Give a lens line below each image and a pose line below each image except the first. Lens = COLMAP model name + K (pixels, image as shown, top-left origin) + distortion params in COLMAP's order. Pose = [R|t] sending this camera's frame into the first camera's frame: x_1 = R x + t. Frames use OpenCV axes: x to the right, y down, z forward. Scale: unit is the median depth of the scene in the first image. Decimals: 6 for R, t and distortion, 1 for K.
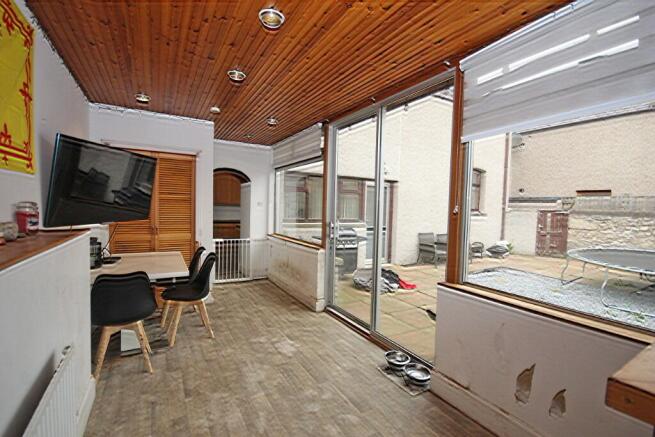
lens RADIAL K [[303.4, 0, 330.2], [0, 303.4, 221.2], [0, 0, 1]] dist [-0.005855, -0.000845]
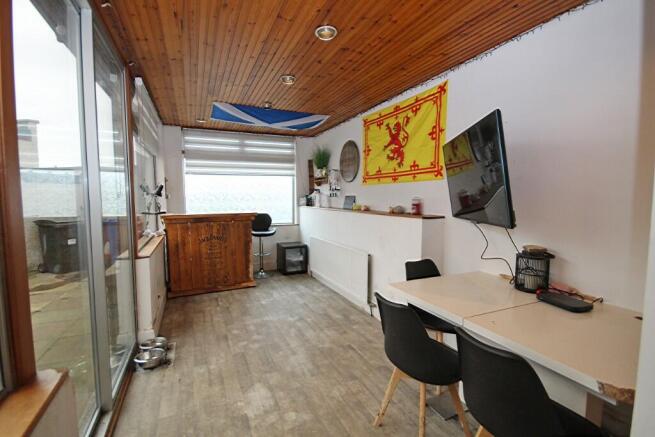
lens RADIAL K [[303.4, 0, 328.3], [0, 303.4, 219.6], [0, 0, 1]] dist [-0.005855, -0.000845]
pose [[-0.994737, -0.030424, 0.097844, -0.415290], [-0.018450, 0.992477, 0.121031, -0.093909], [-0.100790, 0.118589, -0.987815, 1.872379]]
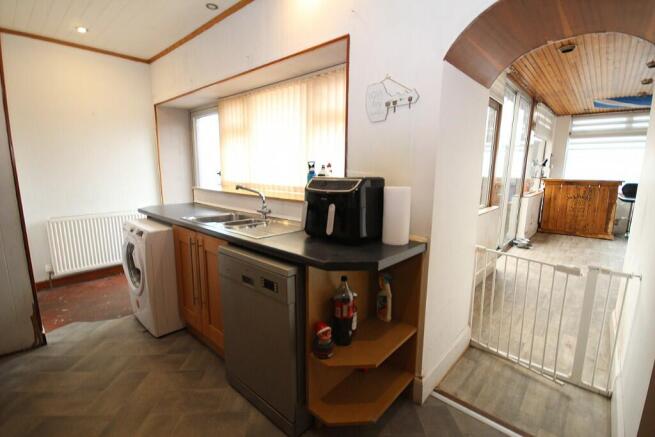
lens RADIAL K [[303.4, 0, 329.2], [0, 303.4, 218.9], [0, 0, 1]] dist [-0.005855, -0.000845]
pose [[-0.311135, -0.189475, 0.931286, -1.258958], [0.025871, 0.977872, 0.207597, -0.149069], [-0.950013, 0.088684, -0.299349, 2.879942]]
